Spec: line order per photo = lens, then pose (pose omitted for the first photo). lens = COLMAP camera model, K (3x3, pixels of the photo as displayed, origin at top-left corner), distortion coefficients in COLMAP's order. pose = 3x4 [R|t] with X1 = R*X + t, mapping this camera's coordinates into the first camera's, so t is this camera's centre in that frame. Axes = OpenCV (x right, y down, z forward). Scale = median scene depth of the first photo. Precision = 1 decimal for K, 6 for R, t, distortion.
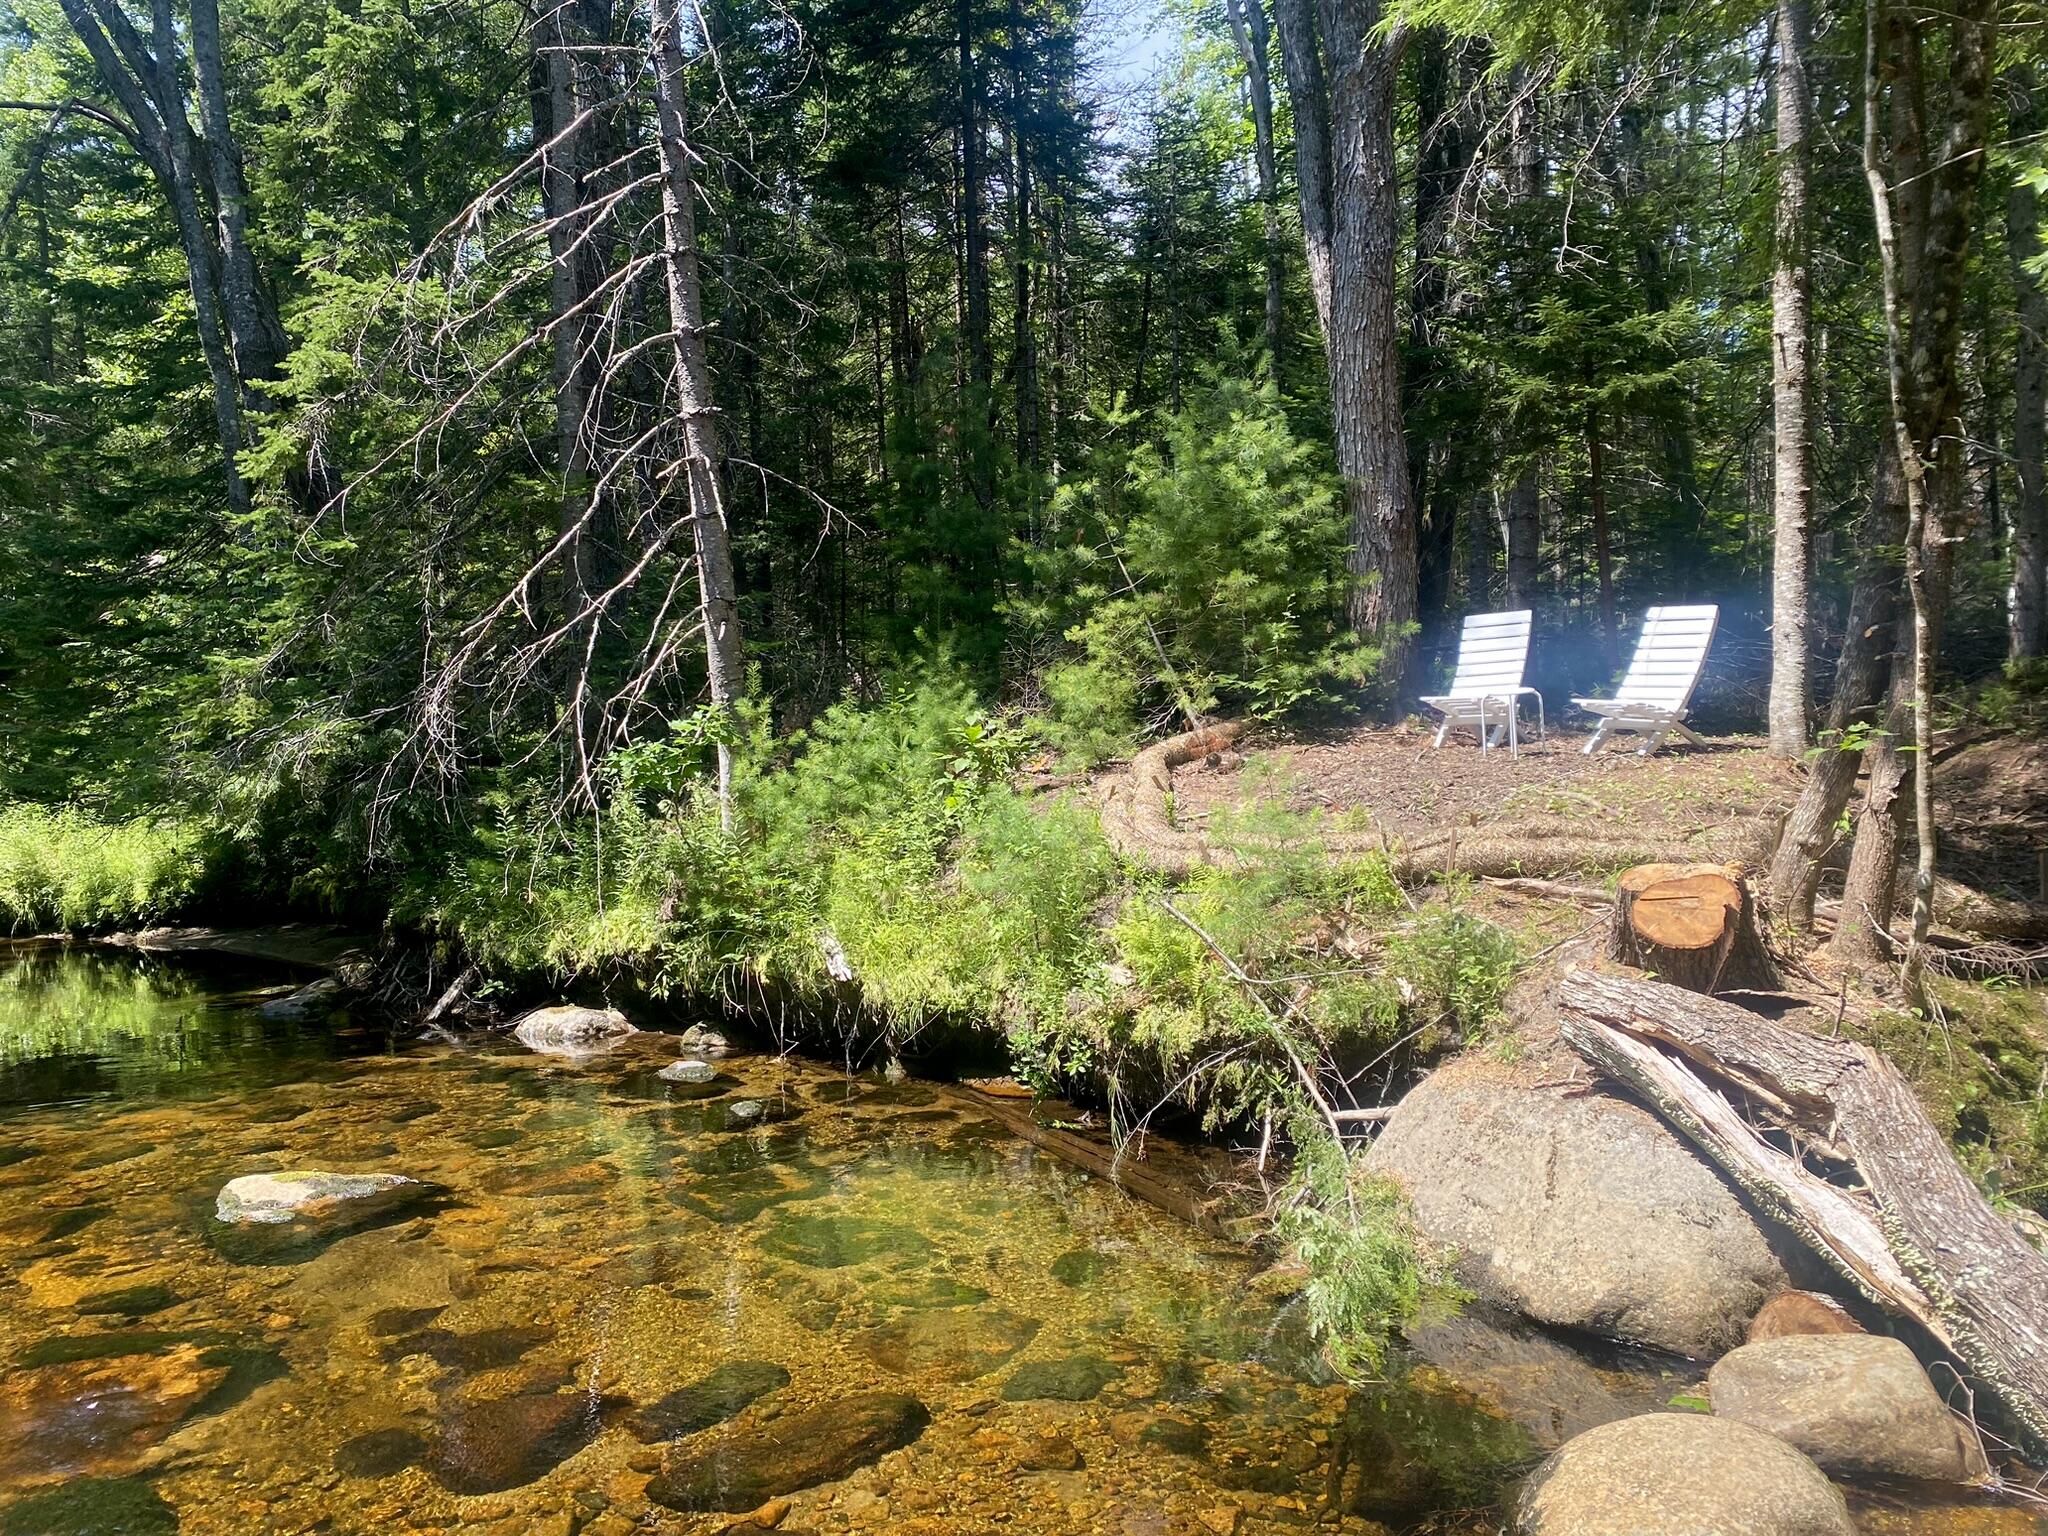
lens RADIAL K [[1600.4, 0, 1031.4], [0, 1600.4, 760.7], [0, 0, 1]] dist [0.030343, -0.020784]
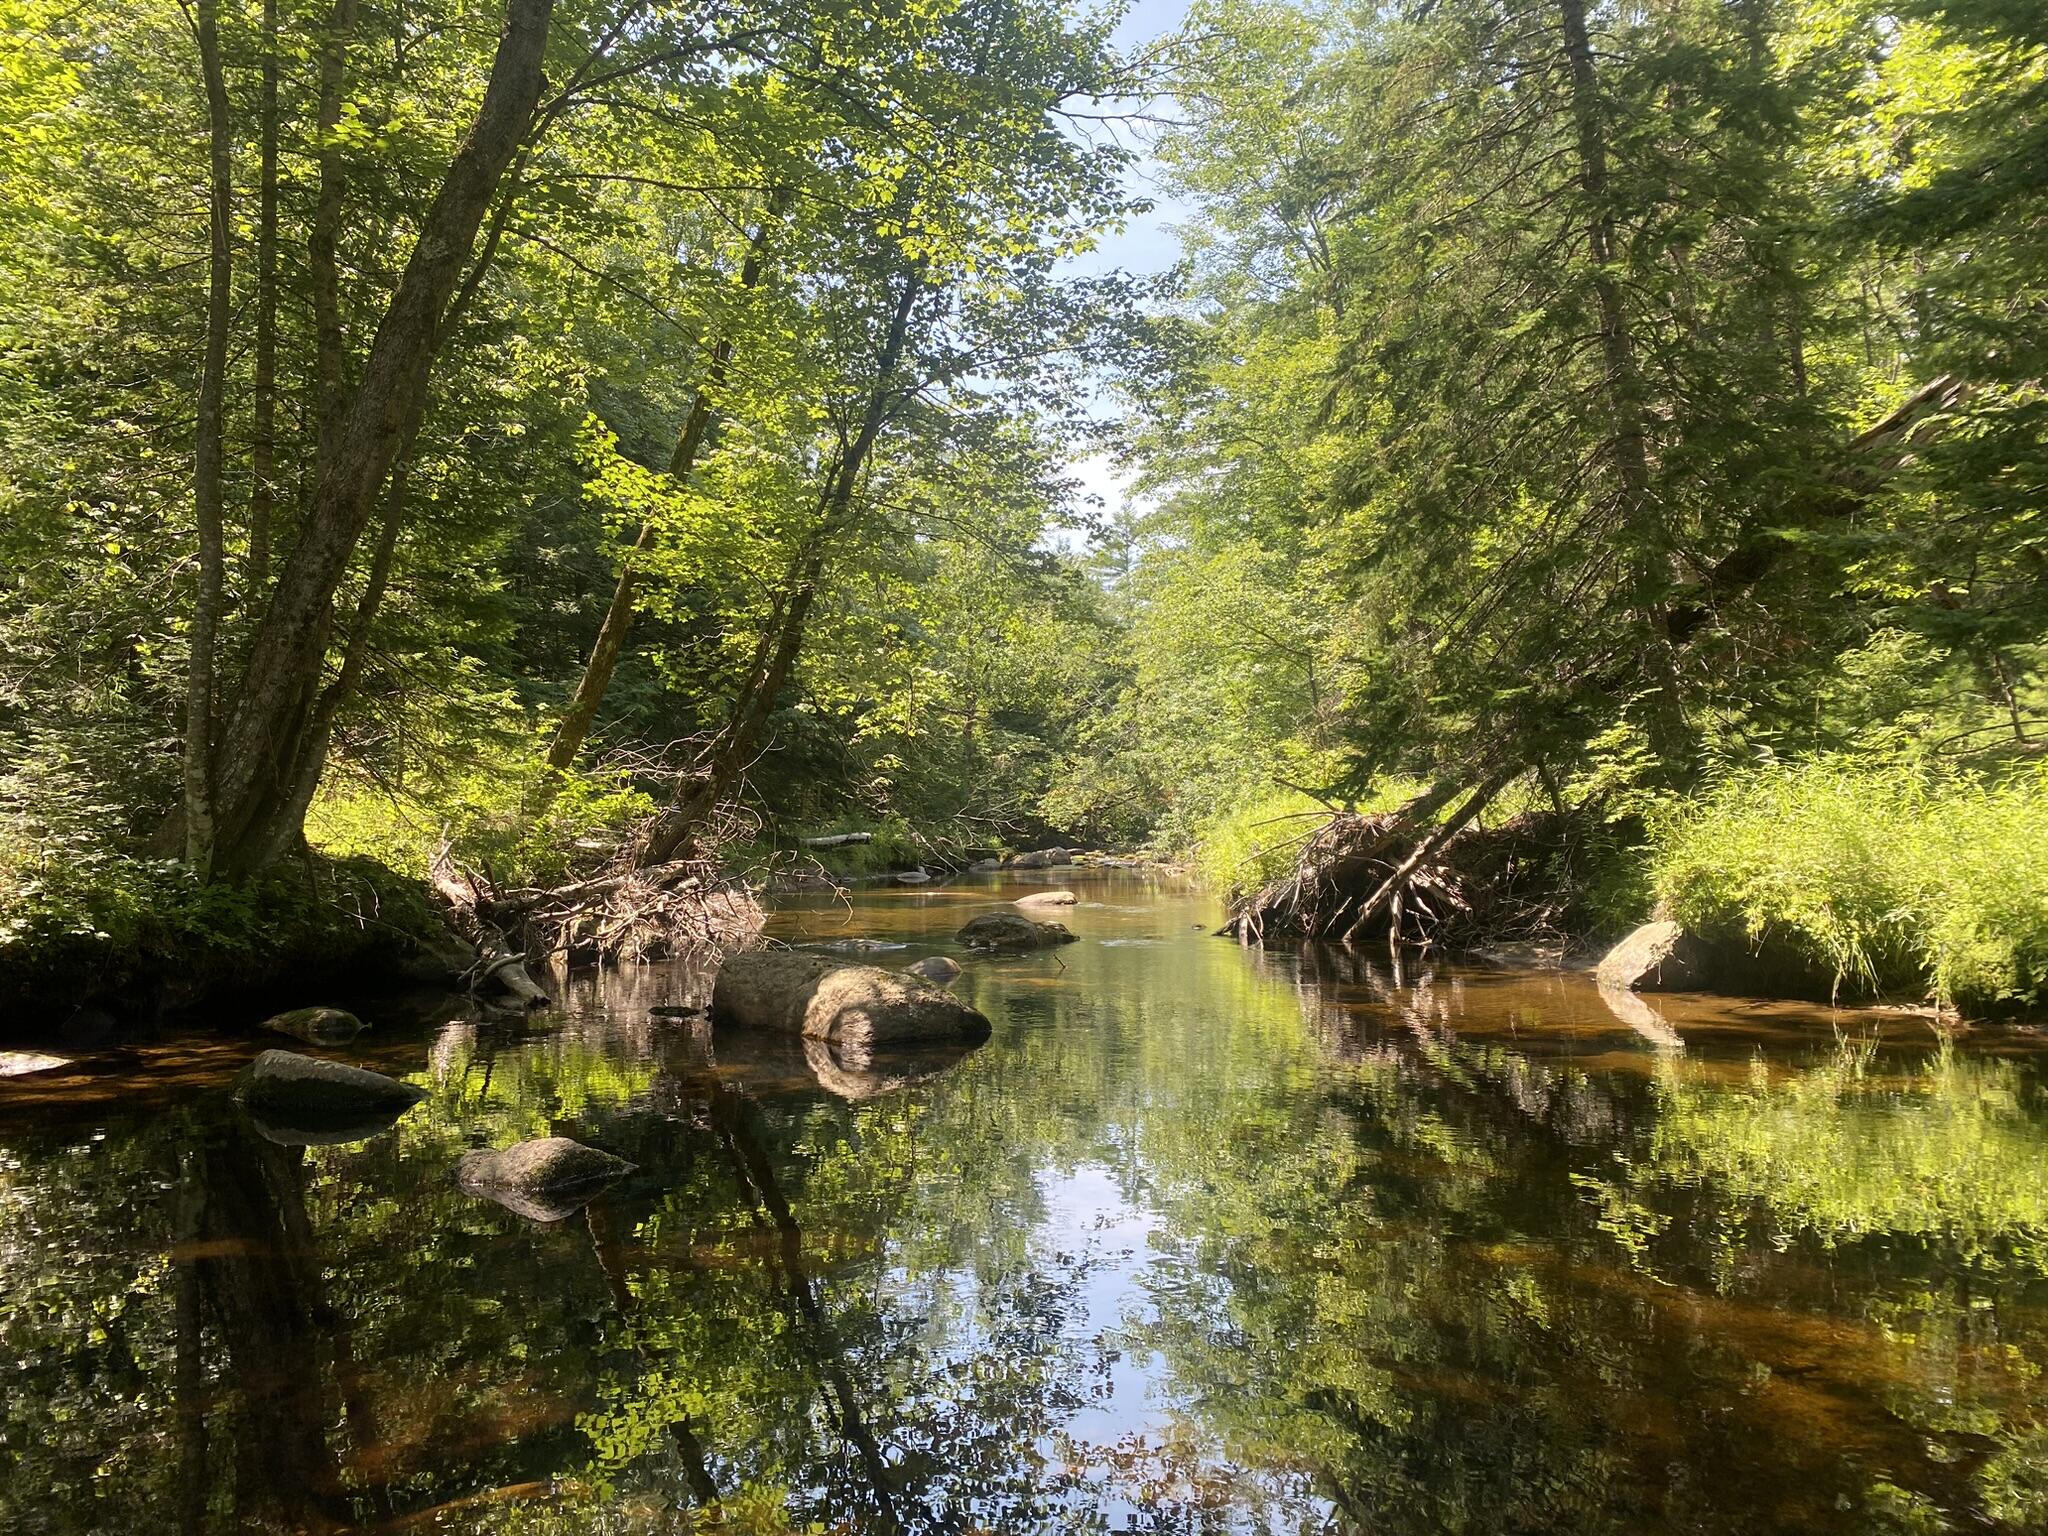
lens RADIAL K [[1600.4, 0, 1021.5], [0, 1600.4, 769.8], [0, 0, 1]] dist [0.030343, -0.020784]
pose [[0.600940, -0.019484, -0.799056, -0.800560], [-0.002026, 0.999663, -0.025898, 0.104051], [0.799291, 0.017182, 0.600698, 1.041947]]
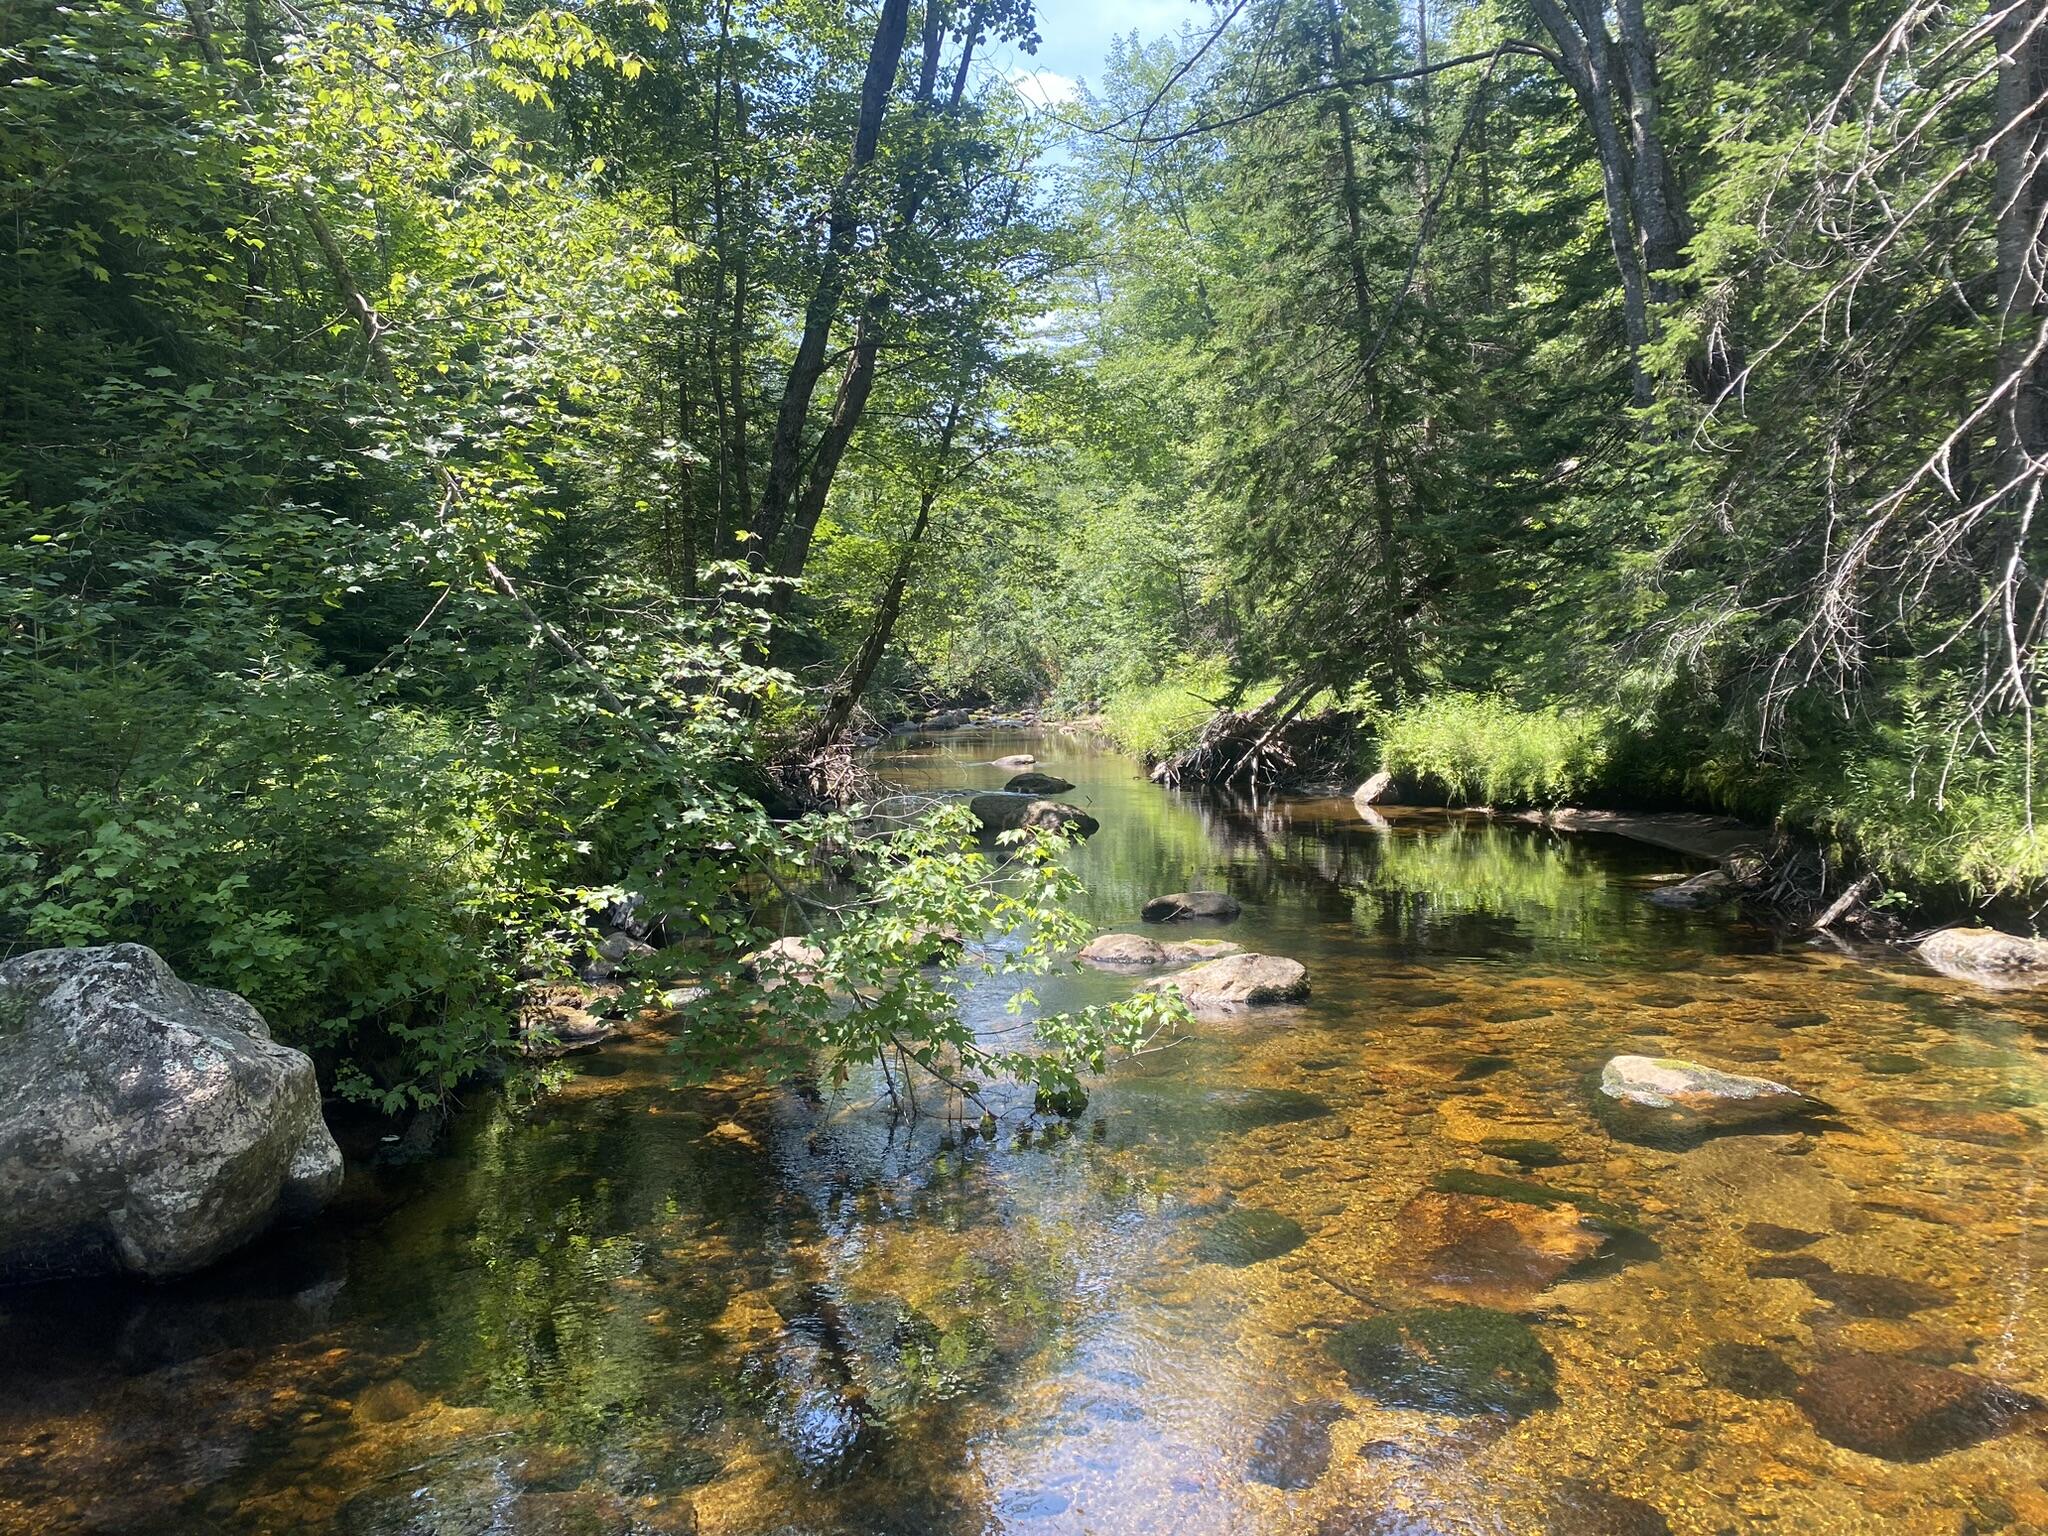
lens RADIAL K [[1600.4, 0, 1036.1], [0, 1600.4, 769.0], [0, 0, 1]] dist [0.030343, -0.020784]
pose [[0.684150, 0.046160, -0.727879, -0.003378], [0.006397, 0.997577, 0.069277, 0.000293], [0.729313, -0.052052, 0.682197, 0.017359]]
